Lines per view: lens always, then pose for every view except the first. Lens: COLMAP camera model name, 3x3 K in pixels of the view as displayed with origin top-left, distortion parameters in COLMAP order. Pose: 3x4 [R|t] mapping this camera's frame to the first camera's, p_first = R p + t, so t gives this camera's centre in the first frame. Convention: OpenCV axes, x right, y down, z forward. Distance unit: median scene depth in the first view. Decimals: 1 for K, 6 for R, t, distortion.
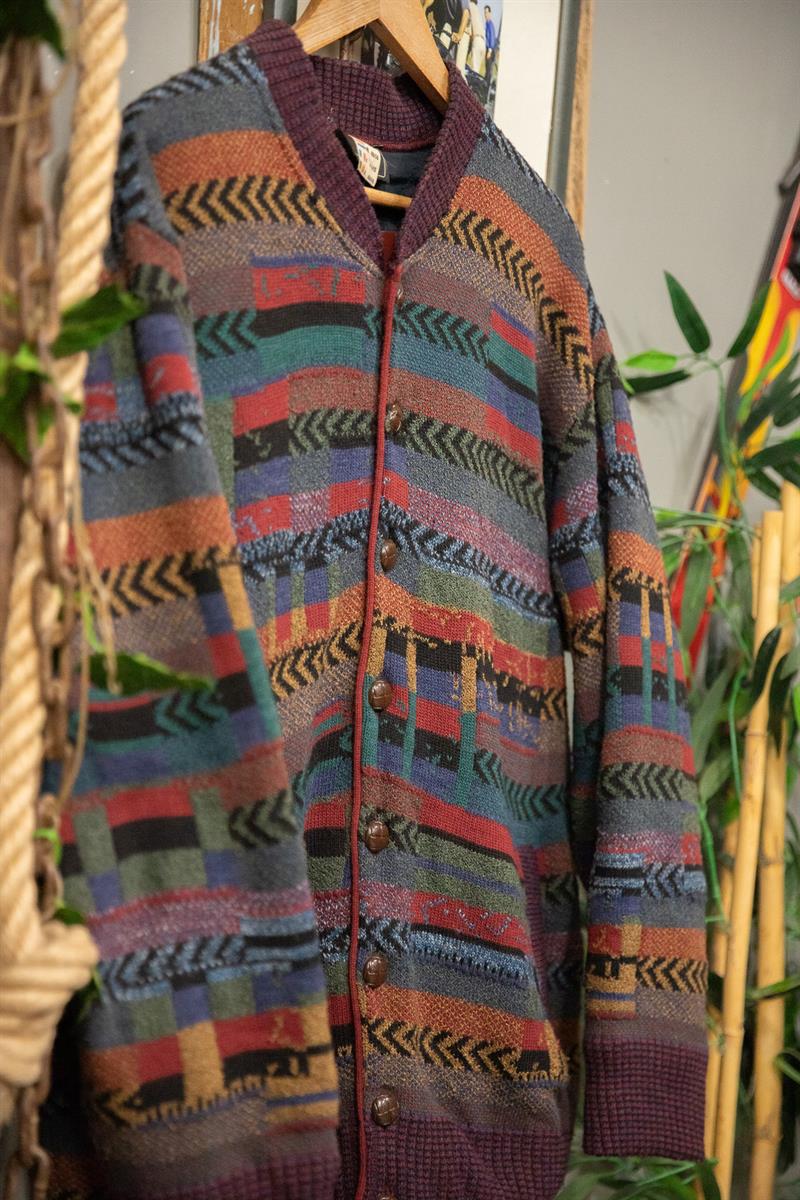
lens RADIAL K [[2182.8, 0, 400.0], [0, 2182.8, 600.0], [0, 0, 1]] dist [0.150252, 0.096215]
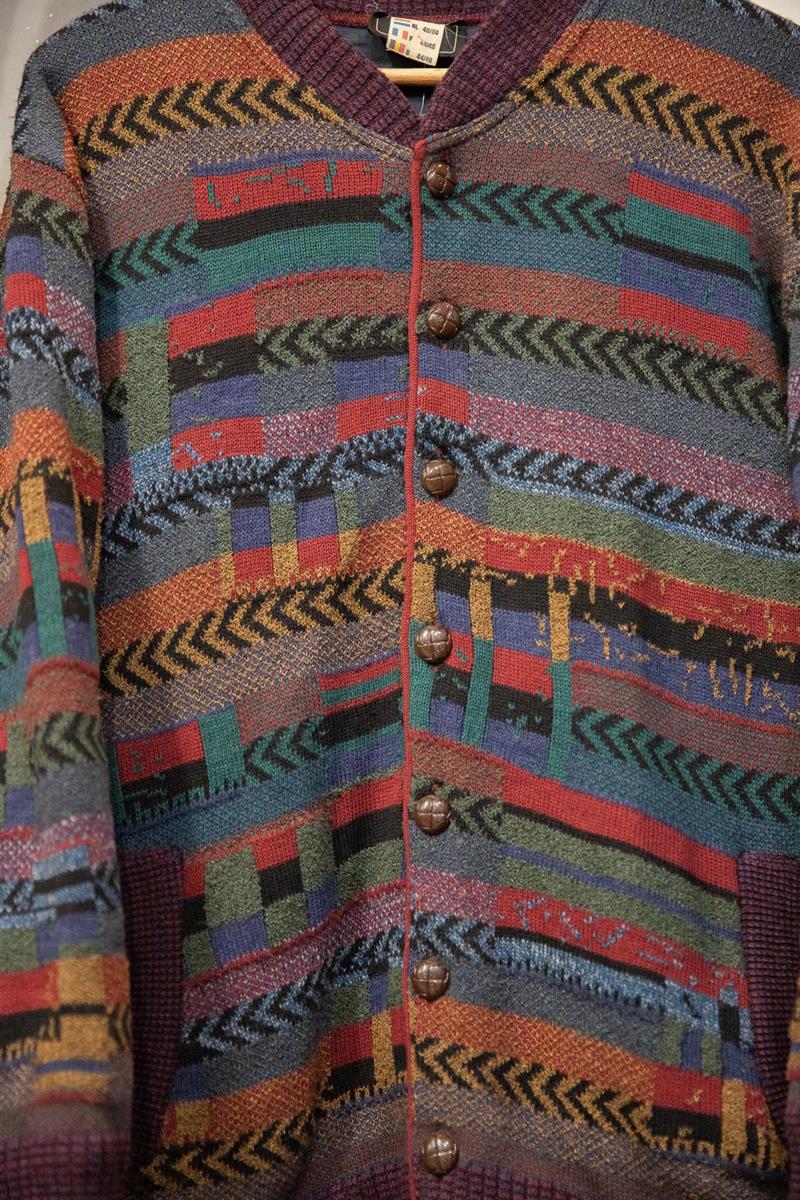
lens RADIAL K [[2182.8, 0, 400.0], [0, 2182.8, 600.0], [0, 0, 1]] dist [0.150252, 0.096215]
pose [[0.637895, -0.130585, -0.758971, 0.618831], [0.016509, 0.987611, -0.156049, 0.157119], [0.769947, 0.087013, 0.632148, 0.463478]]
